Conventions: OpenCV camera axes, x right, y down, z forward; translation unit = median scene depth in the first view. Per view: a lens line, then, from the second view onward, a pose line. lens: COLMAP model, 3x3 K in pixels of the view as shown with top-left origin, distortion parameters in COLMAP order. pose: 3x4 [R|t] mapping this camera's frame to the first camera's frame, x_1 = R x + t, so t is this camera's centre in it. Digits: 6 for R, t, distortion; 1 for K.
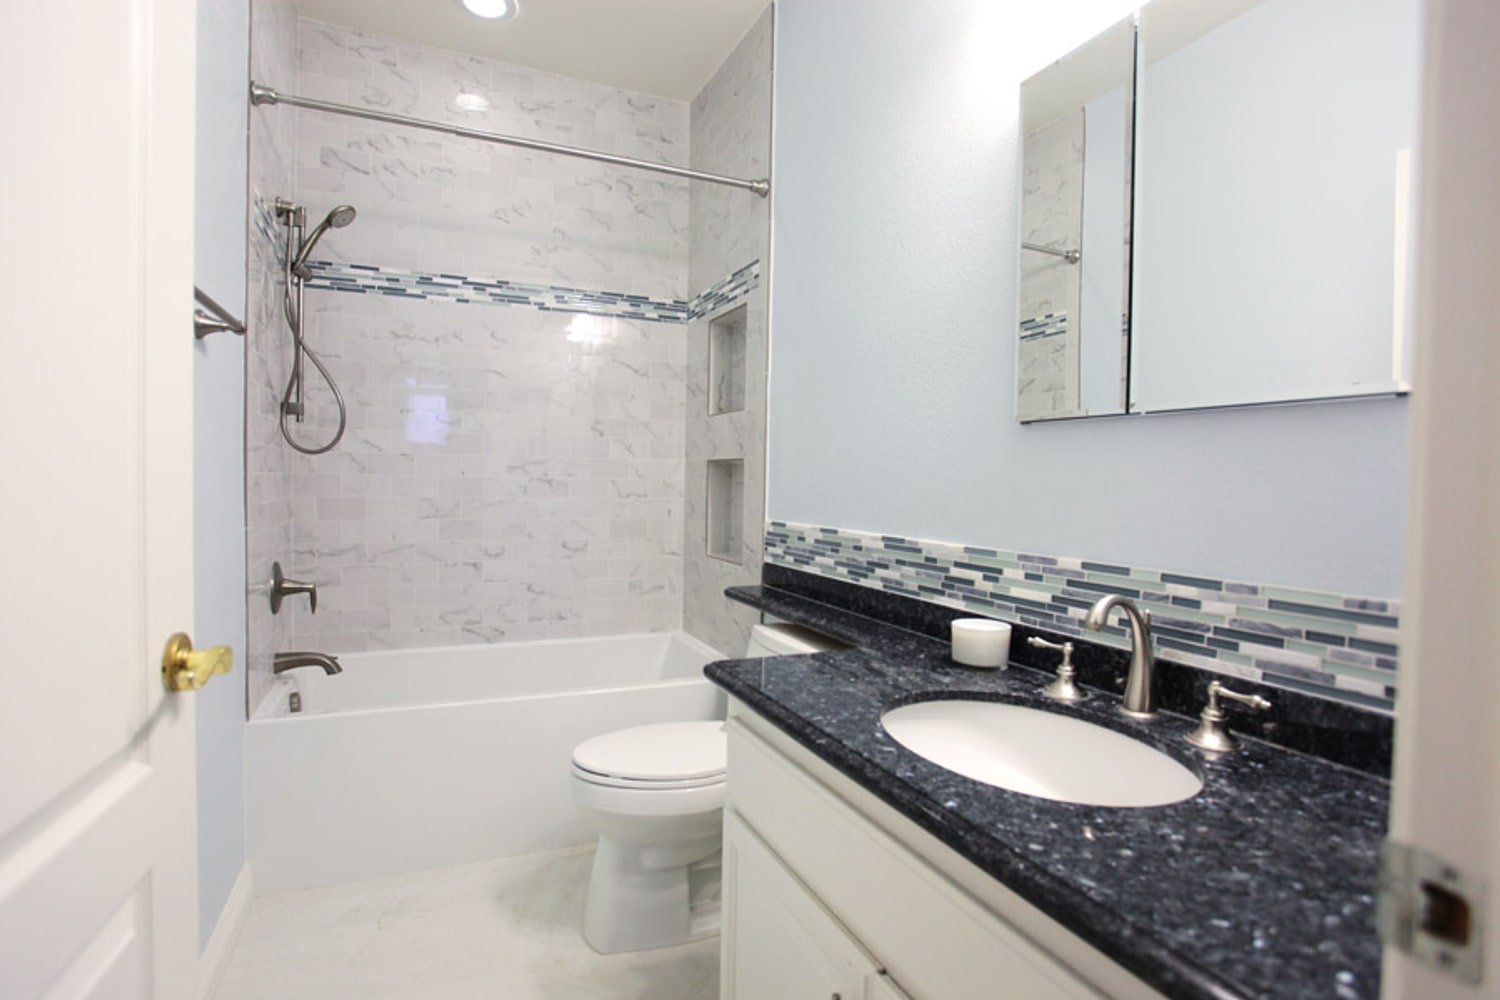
lens RADIAL K [[770.4, 0, 752.0], [0, 770.4, 507.6], [0, 0, 1]] dist [-0.038133, 0.001171]
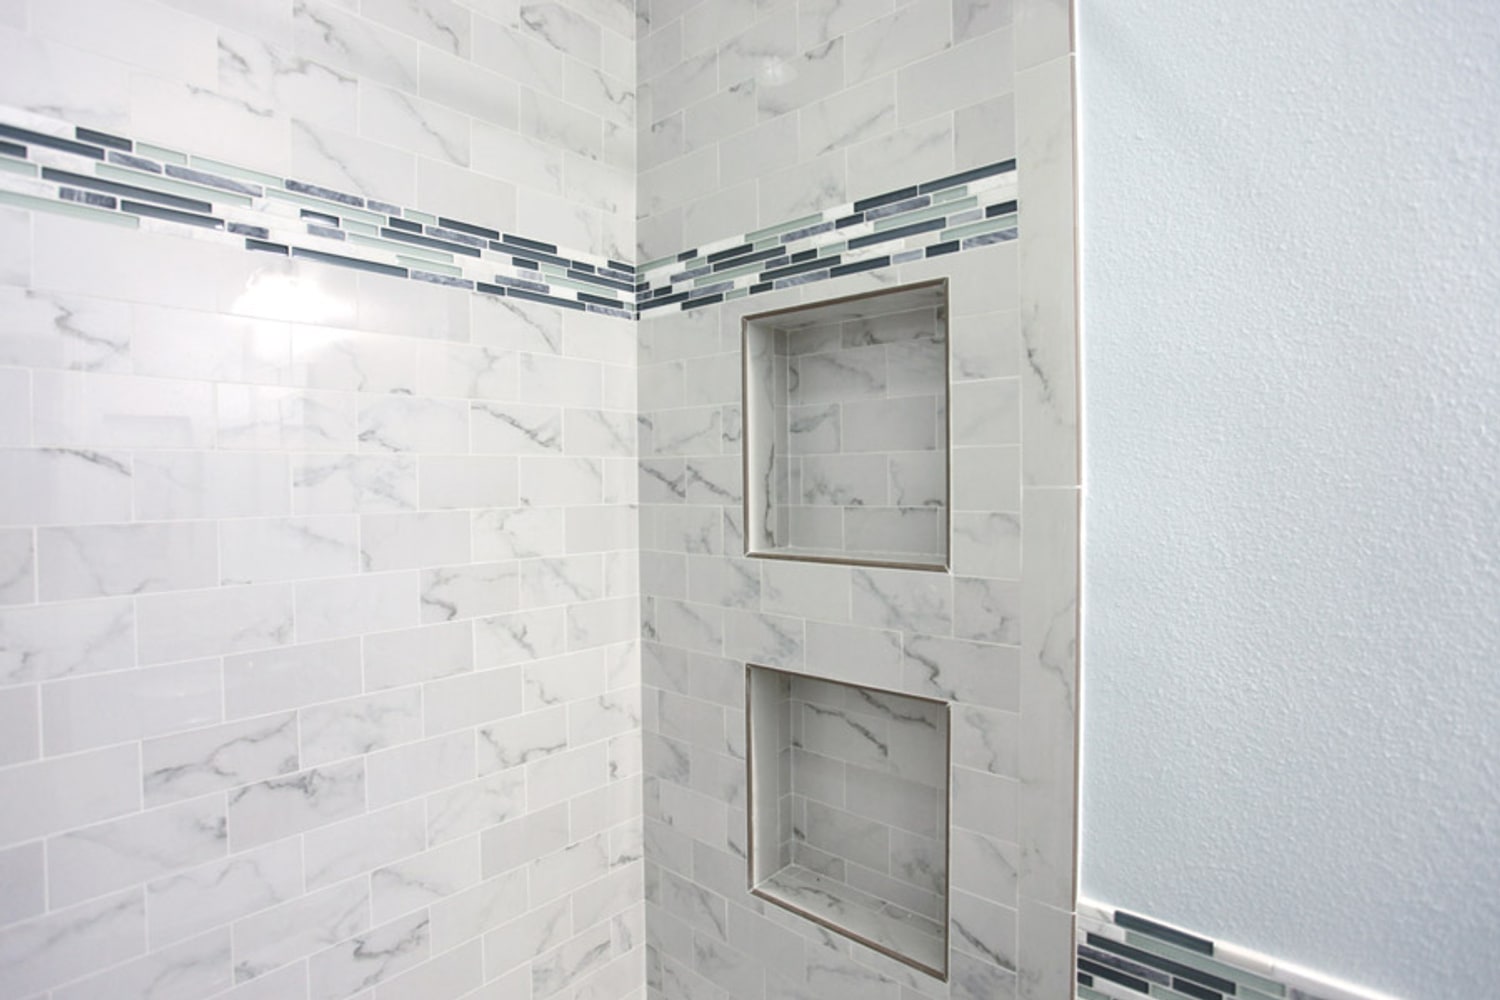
lens RADIAL K [[770.4, 0, 760.7], [0, 770.4, 502.4], [0, 0, 1]] dist [-0.038133, 0.001171]
pose [[0.910571, -0.035655, 0.411812, -0.206764], [0.036247, 0.999323, 0.006374, -0.142075], [-0.411761, 0.009123, 0.911246, 0.603617]]
